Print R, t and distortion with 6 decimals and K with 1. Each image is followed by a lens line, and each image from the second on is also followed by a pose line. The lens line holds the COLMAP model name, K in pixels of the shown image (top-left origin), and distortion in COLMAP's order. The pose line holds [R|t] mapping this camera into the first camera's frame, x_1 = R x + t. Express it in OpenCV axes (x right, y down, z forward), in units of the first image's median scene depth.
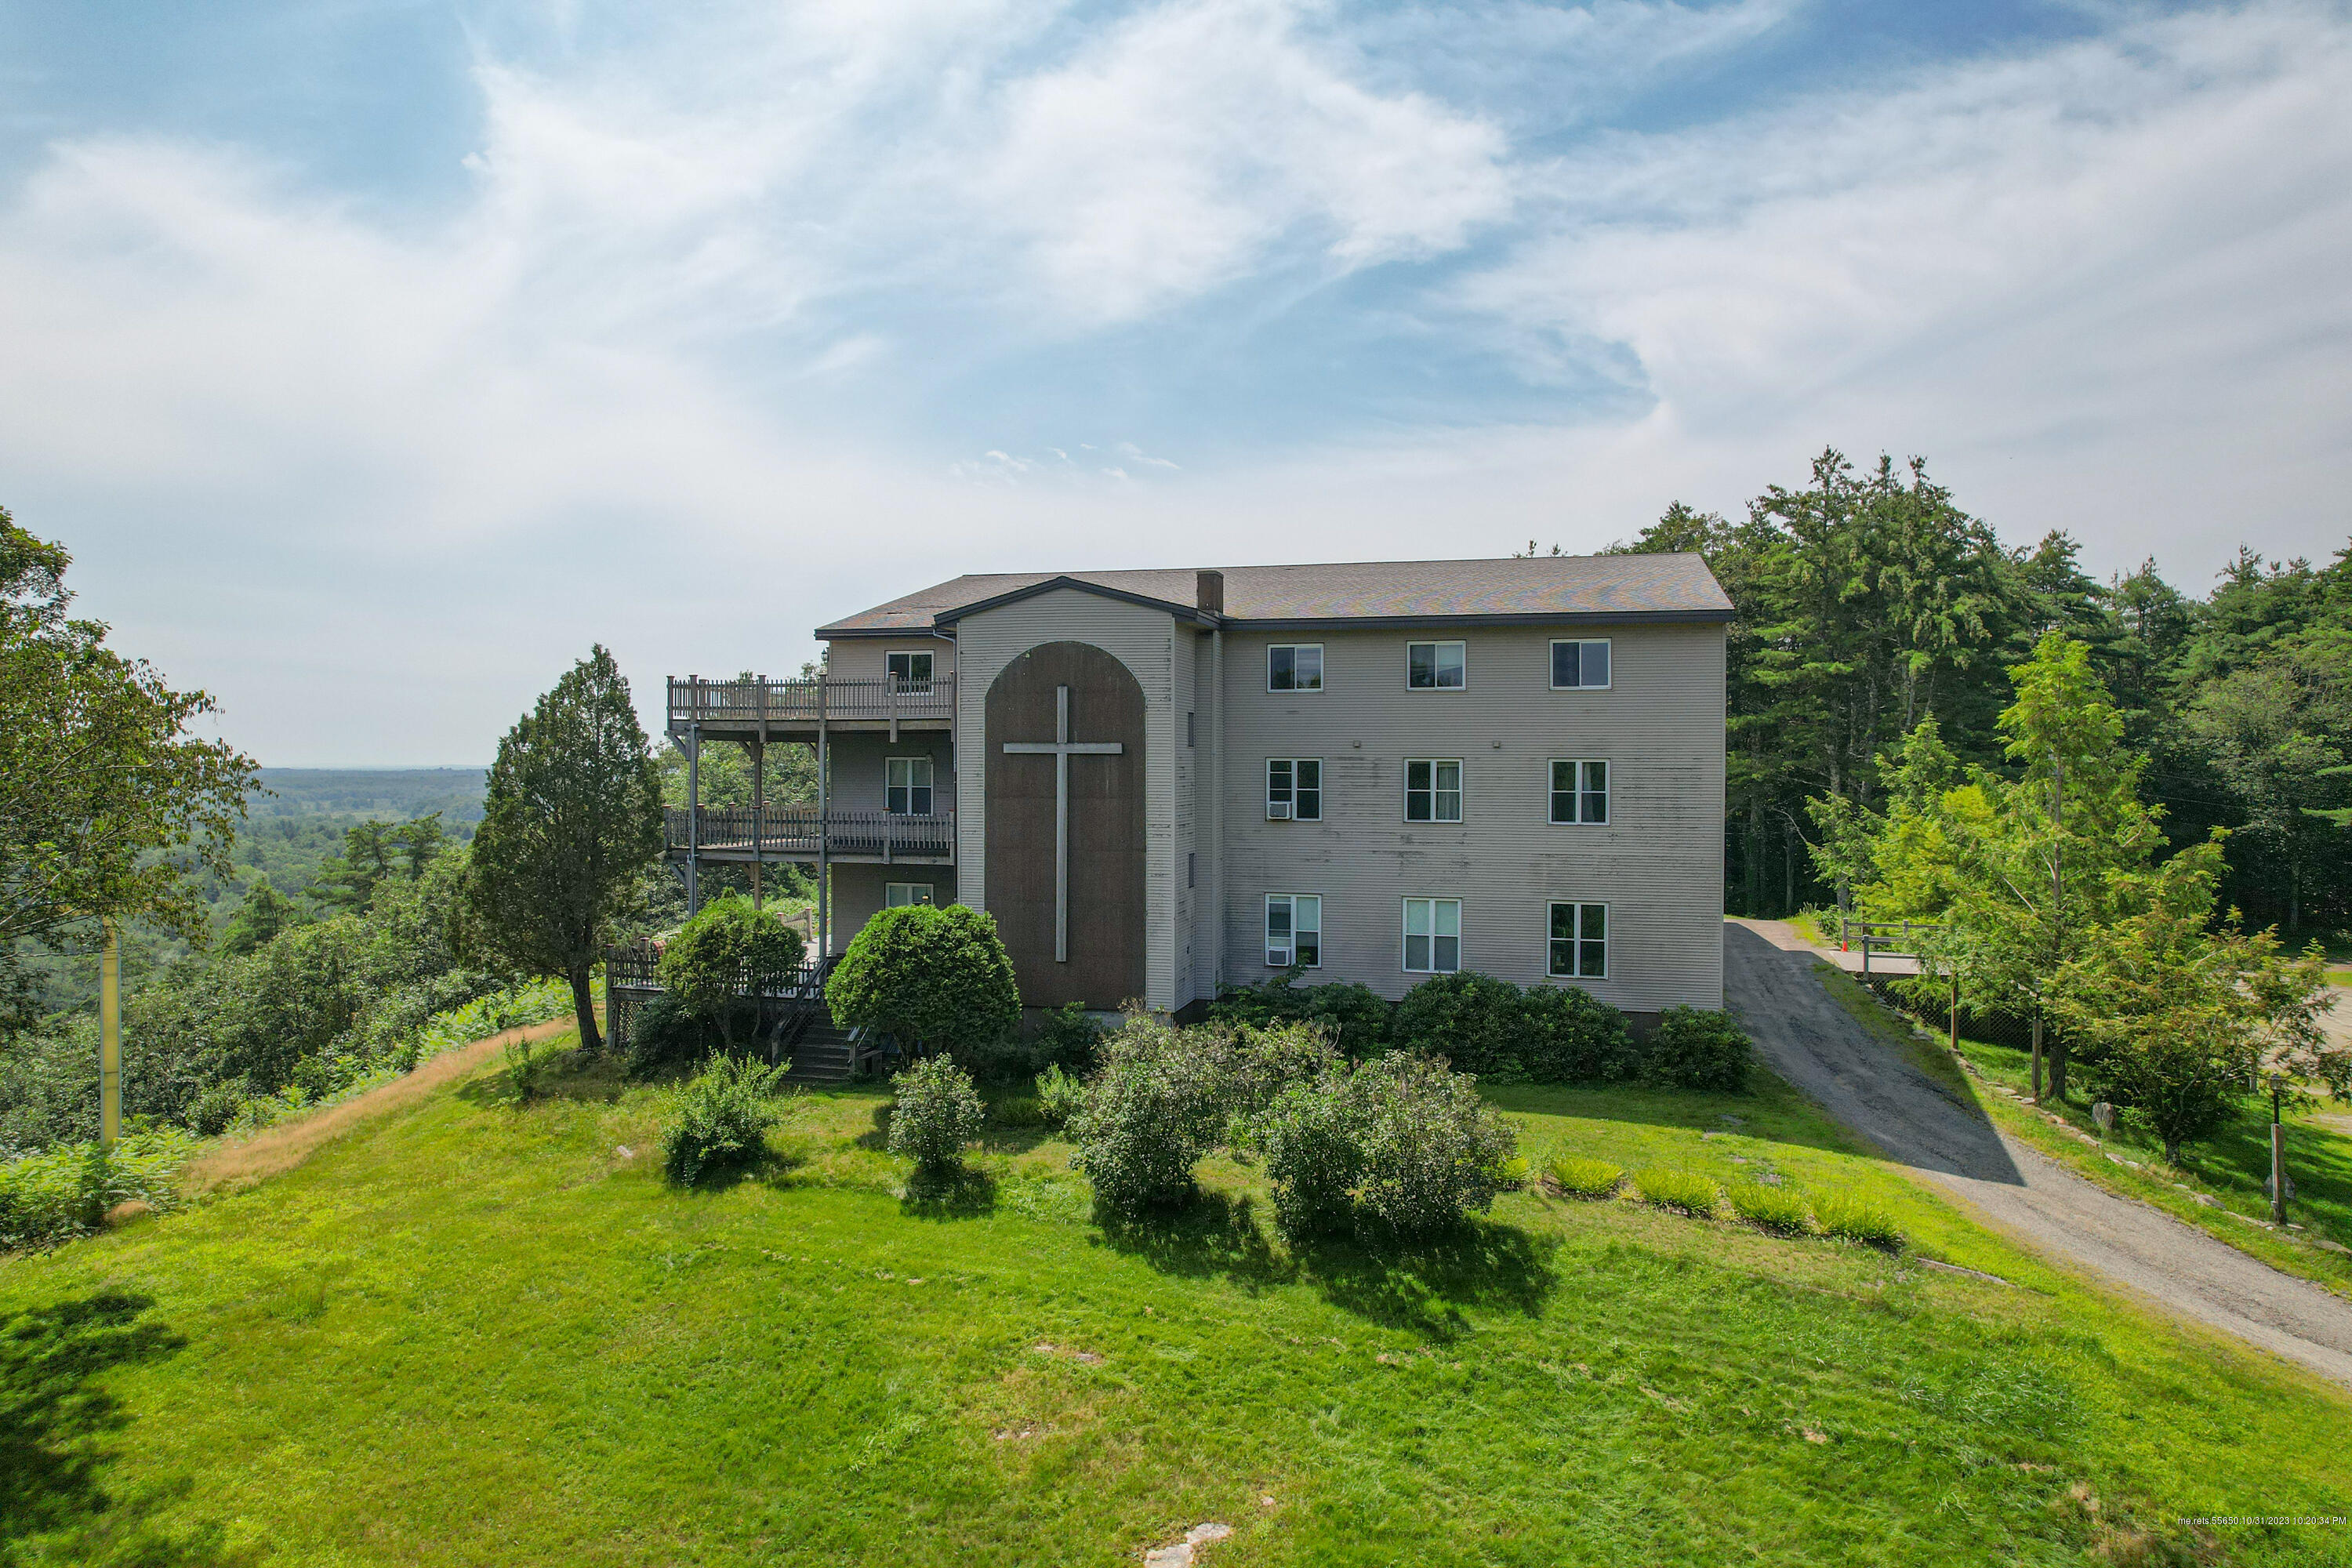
lens RADIAL K [[1504.5, 0, 1170.1], [0, 1504.5, 758.2], [0, 0, 1]] dist [-0.088376, 0.077327]
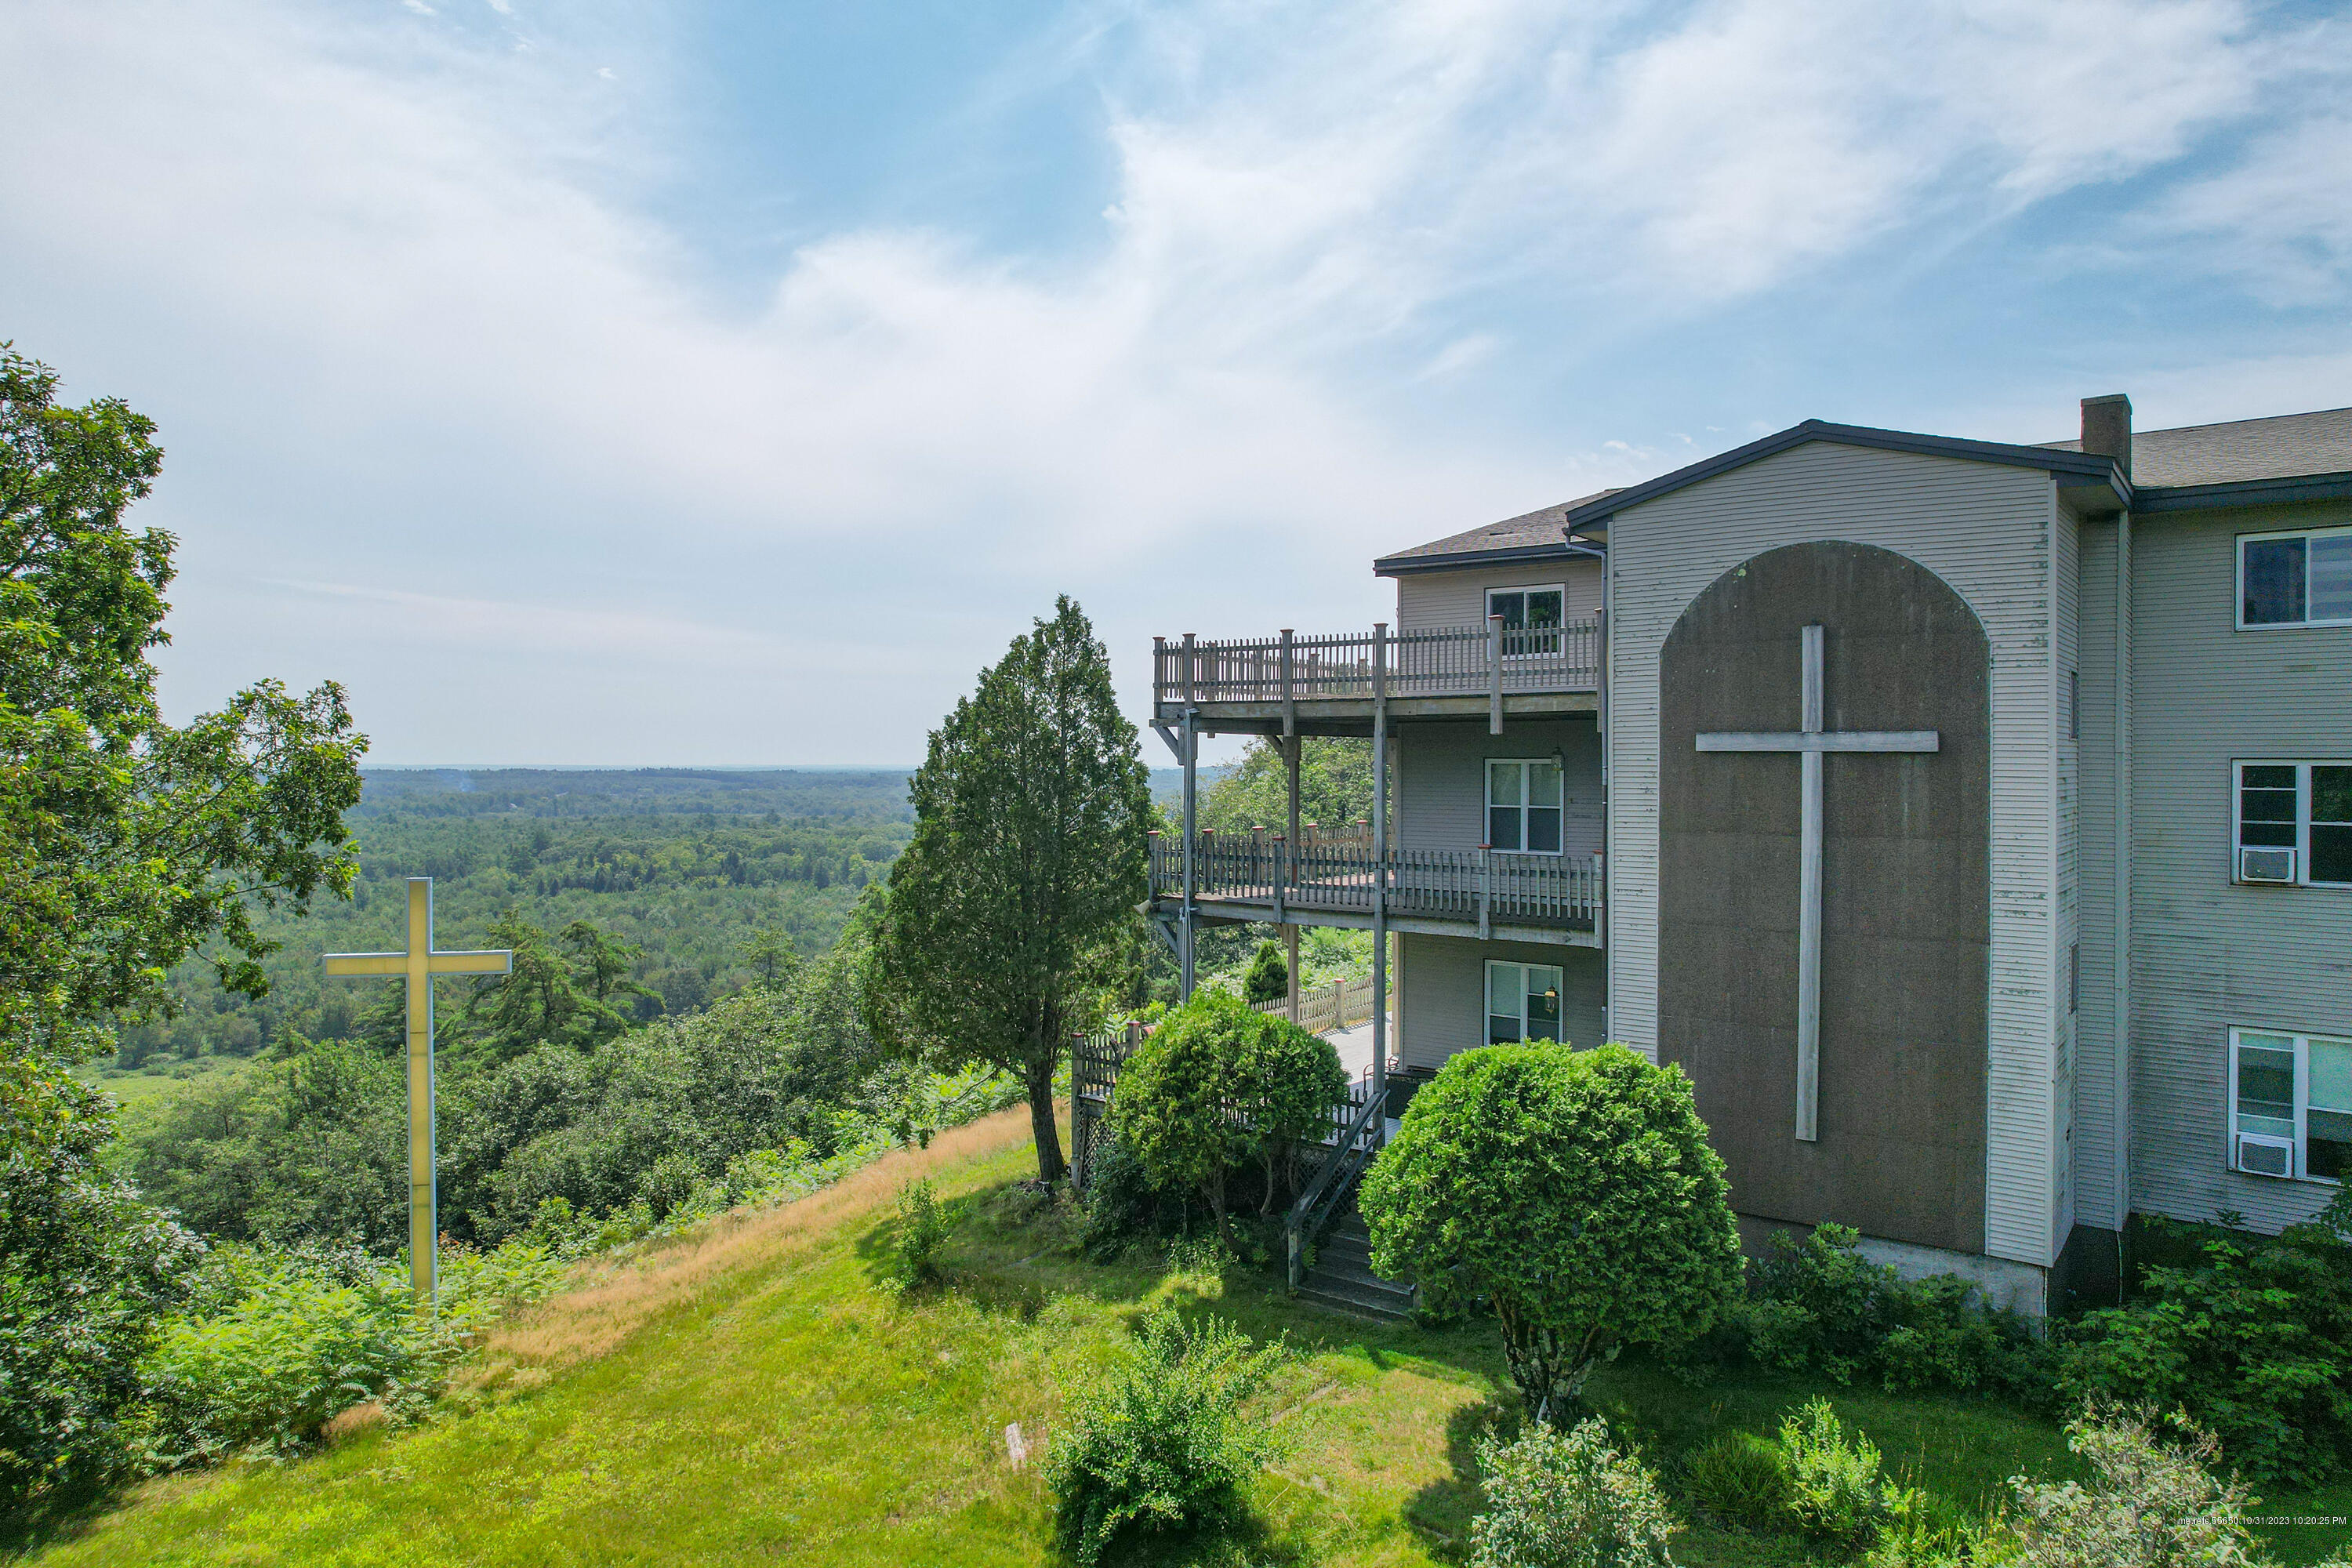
lens RADIAL K [[1504.5, 0, 1170.1], [0, 1504.5, 758.2], [0, 0, 1]] dist [-0.088376, 0.077327]
pose [[0.919139, -0.001321, -0.393932, -0.066419], [0.000613, 0.999998, -0.001921, 0.000125], [0.393934, 0.001524, 0.919138, 0.387846]]
